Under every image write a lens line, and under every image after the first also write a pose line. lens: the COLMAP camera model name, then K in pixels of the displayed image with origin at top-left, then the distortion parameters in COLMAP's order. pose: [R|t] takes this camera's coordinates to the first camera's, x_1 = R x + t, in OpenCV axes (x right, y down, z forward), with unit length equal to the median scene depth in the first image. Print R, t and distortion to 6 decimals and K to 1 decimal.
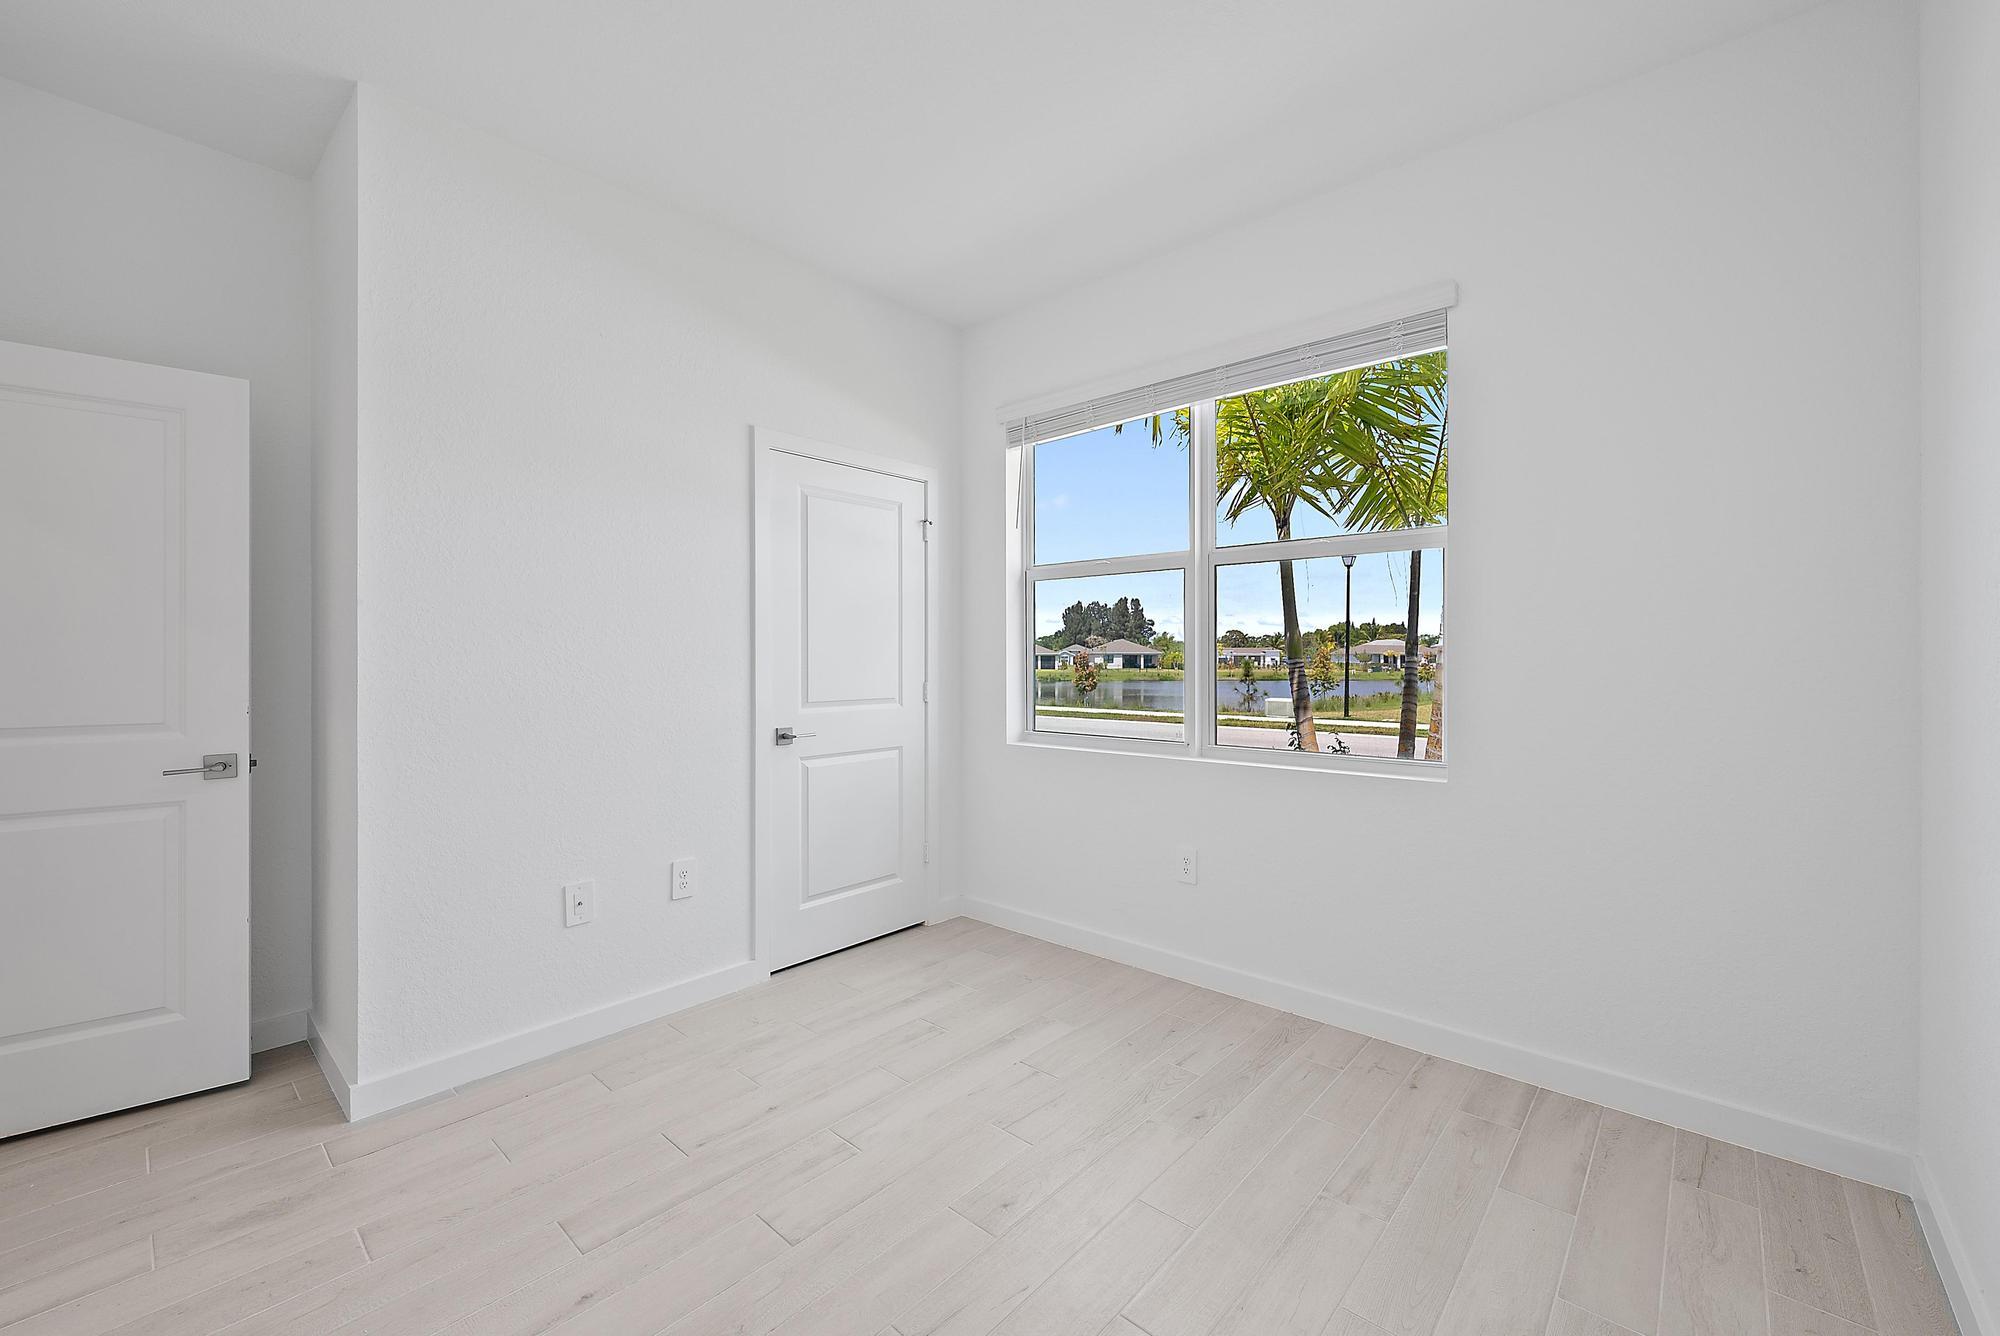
lens RADIAL K [[785.6, 0, 994.3], [0, 785.6, 668.3], [0, 0, 1]] dist [0.001632, 0.000524]
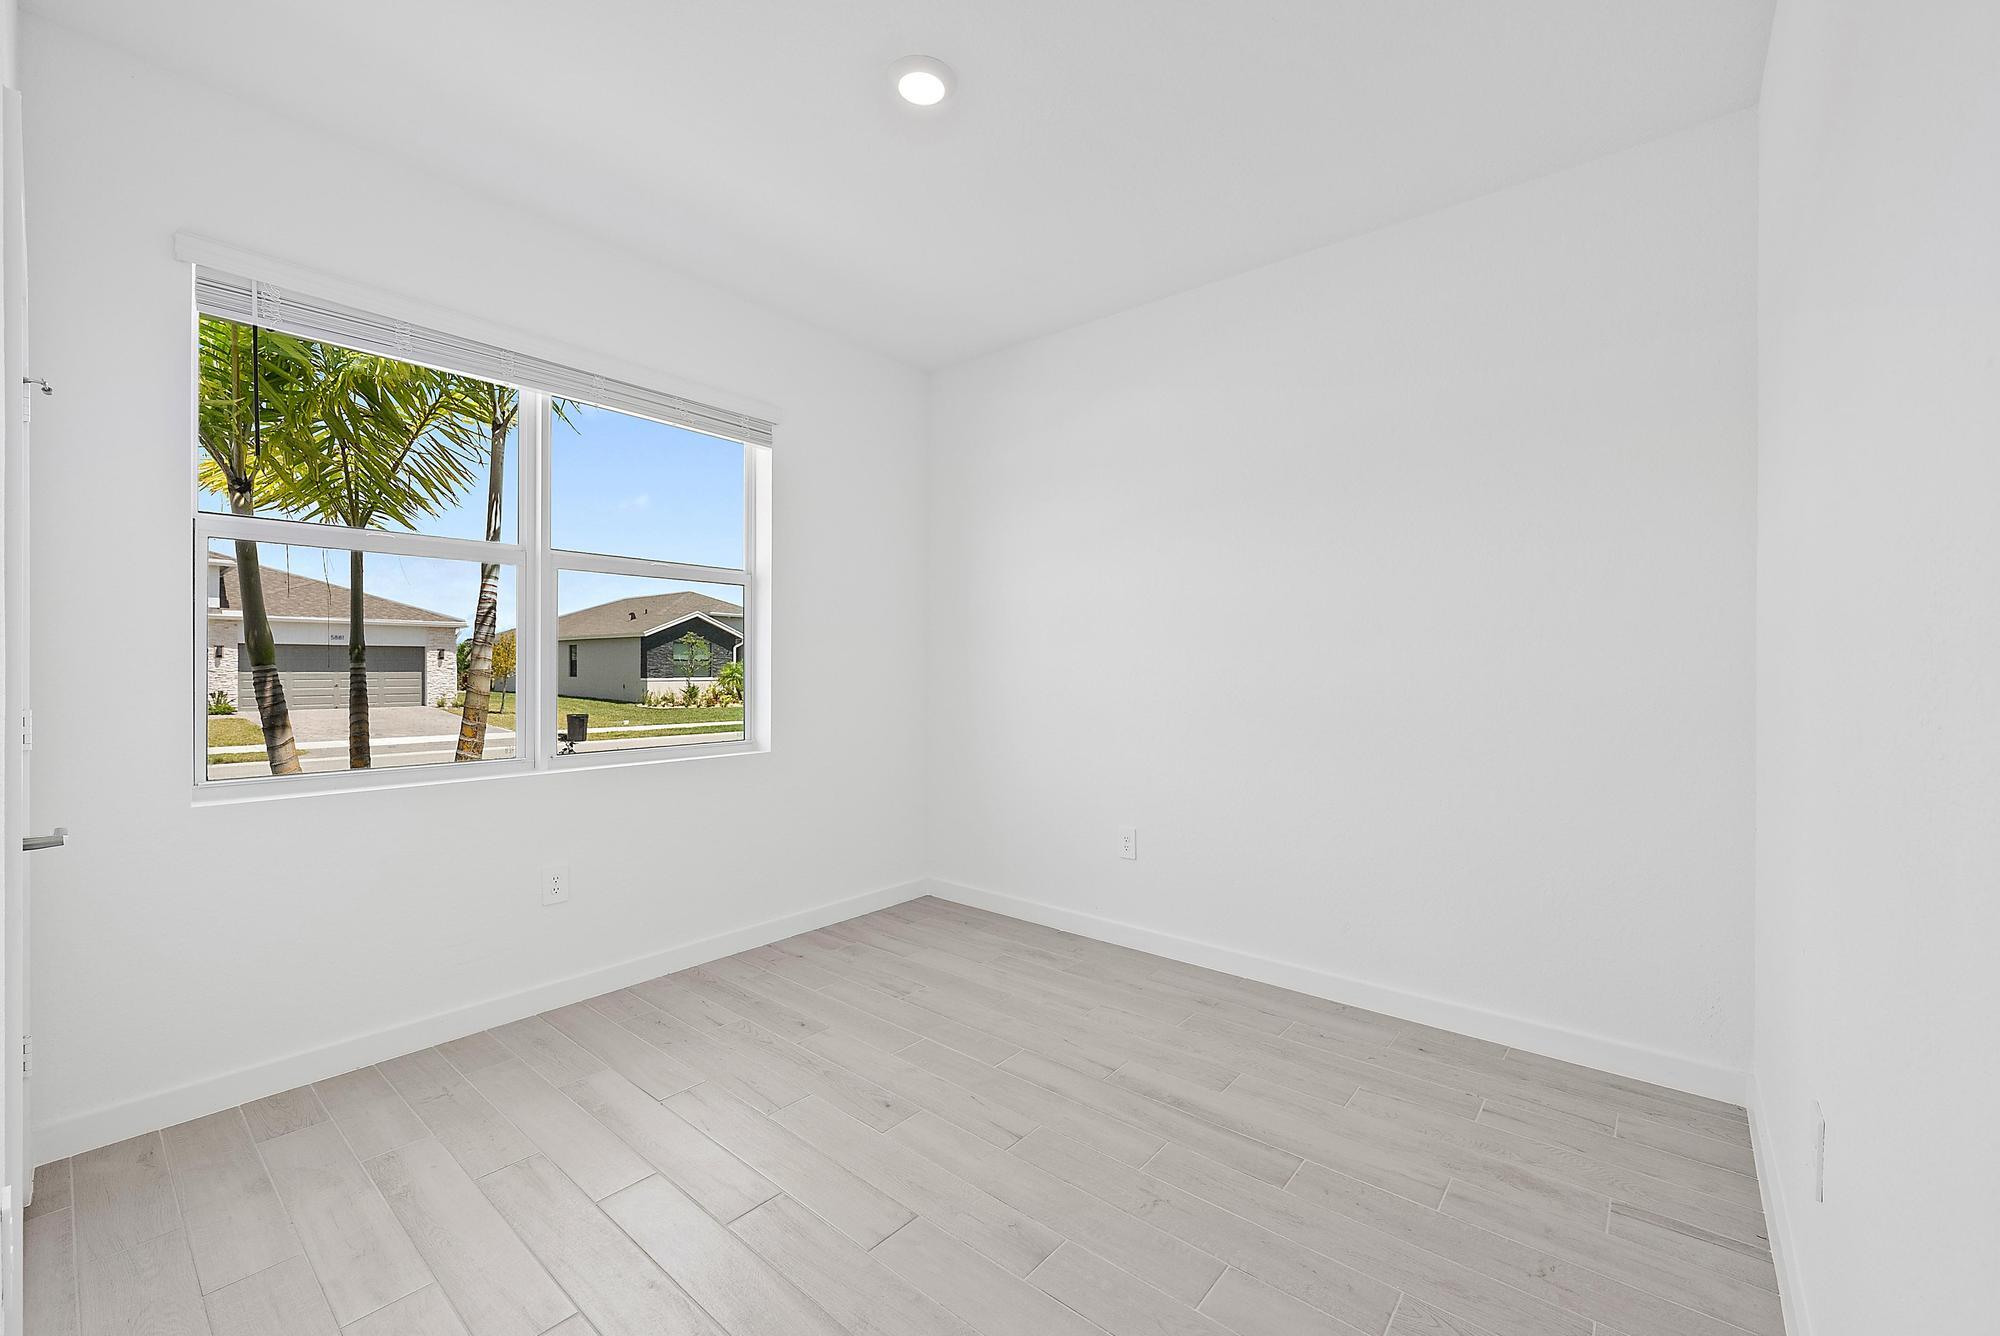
lens RADIAL K [[785.6, 0, 994.7], [0, 785.6, 670.7], [0, 0, 1]] dist [0.001632, 0.000524]
pose [[-0.022669, 0.006465, 0.999722, -0.826883], [0.009636, 0.999934, -0.006248, 0.006562], [-0.999697, 0.009491, -0.022729, 0.574160]]
